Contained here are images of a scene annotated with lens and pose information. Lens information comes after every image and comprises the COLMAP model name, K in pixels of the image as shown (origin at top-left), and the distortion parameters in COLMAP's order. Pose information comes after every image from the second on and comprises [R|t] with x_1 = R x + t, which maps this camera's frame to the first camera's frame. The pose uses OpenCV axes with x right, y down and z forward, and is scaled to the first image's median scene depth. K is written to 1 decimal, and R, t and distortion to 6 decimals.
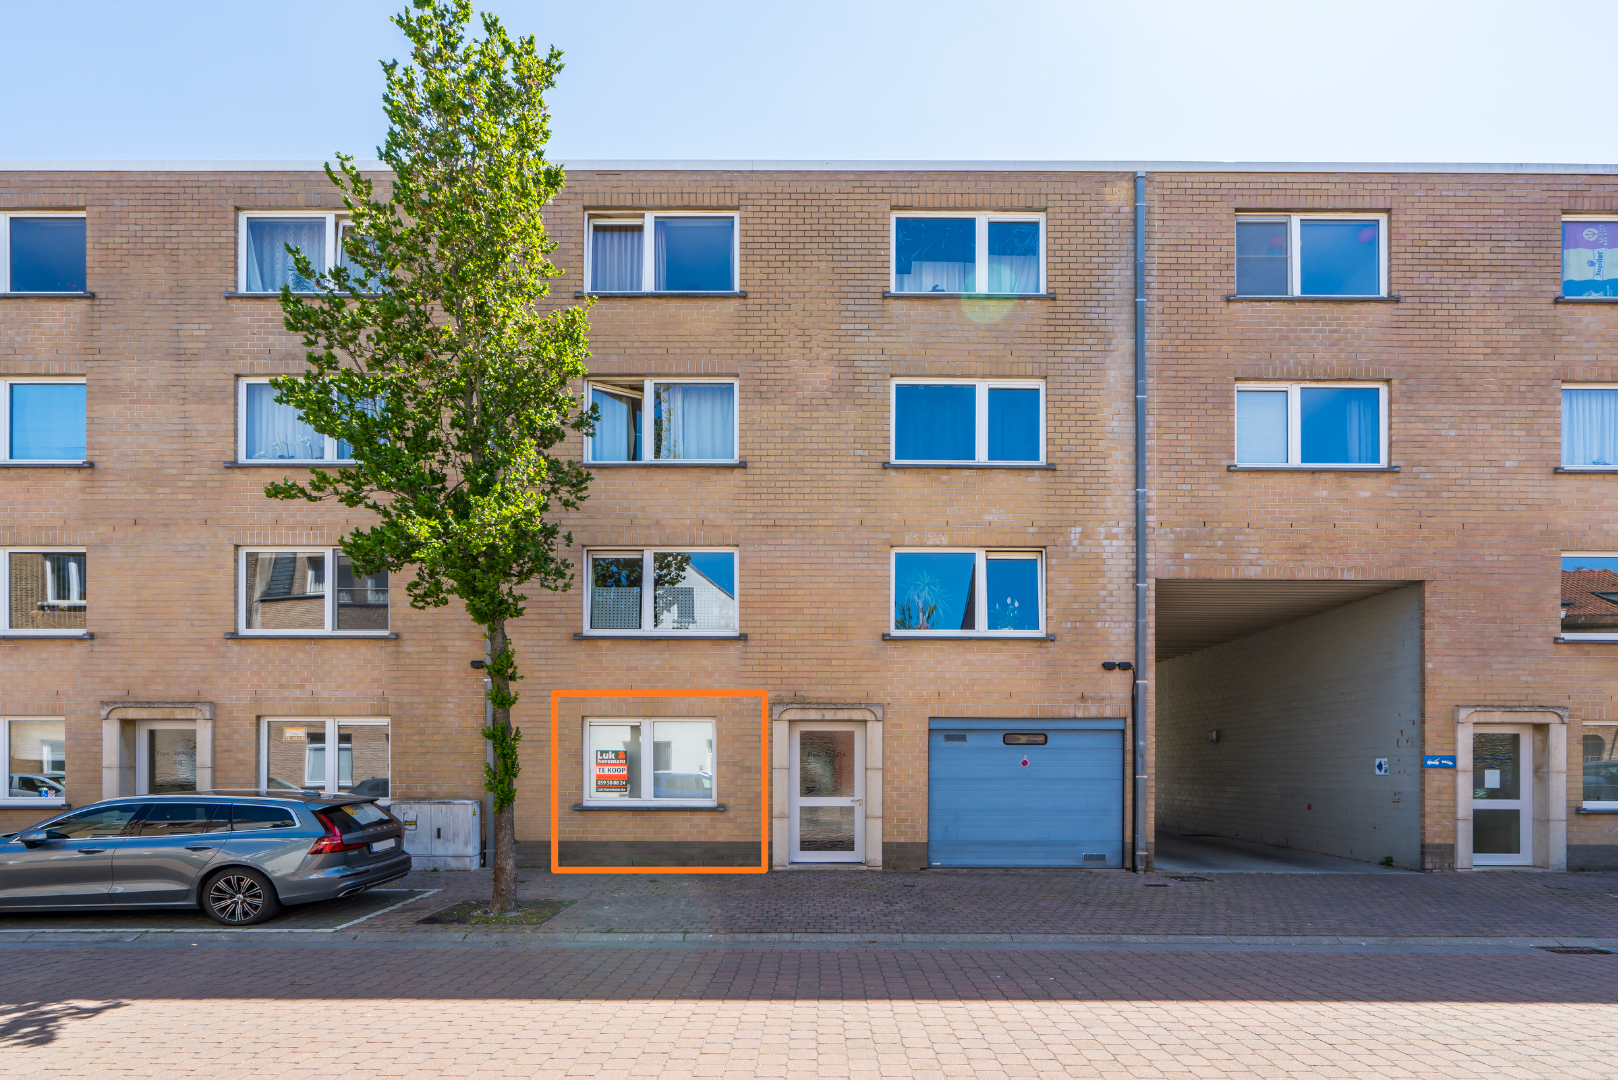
lens RADIAL K [[792.8, 0, 807.4], [0, 792.8, 591.3], [0, 0, 1]] dist [0.000191, 0.000111]
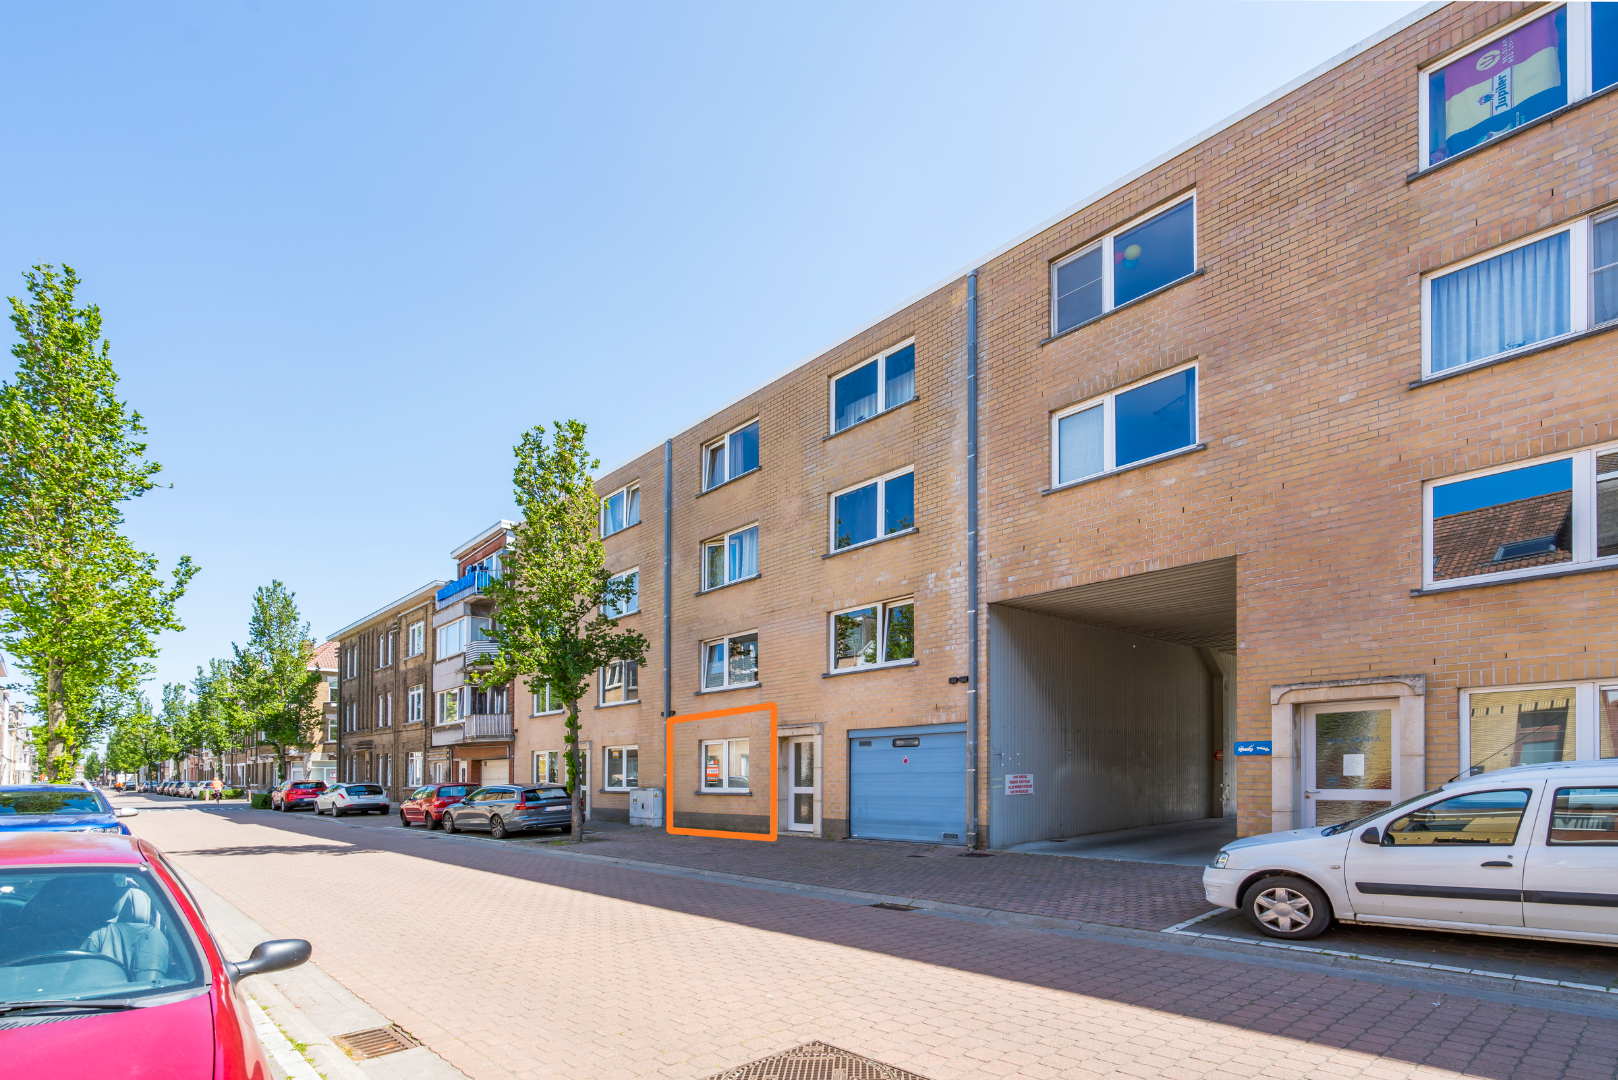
lens RADIAL K [[741.6, 0, 818.8], [0, 741.6, 528.6], [0, 0, 1]] dist [-0.003737, 0.001387]
pose [[0.694484, -0.238394, -0.678866, 1.038116], [0.164568, 0.971134, -0.172674, 0.026542], [0.700435, 0.008200, 0.713669, 0.005424]]
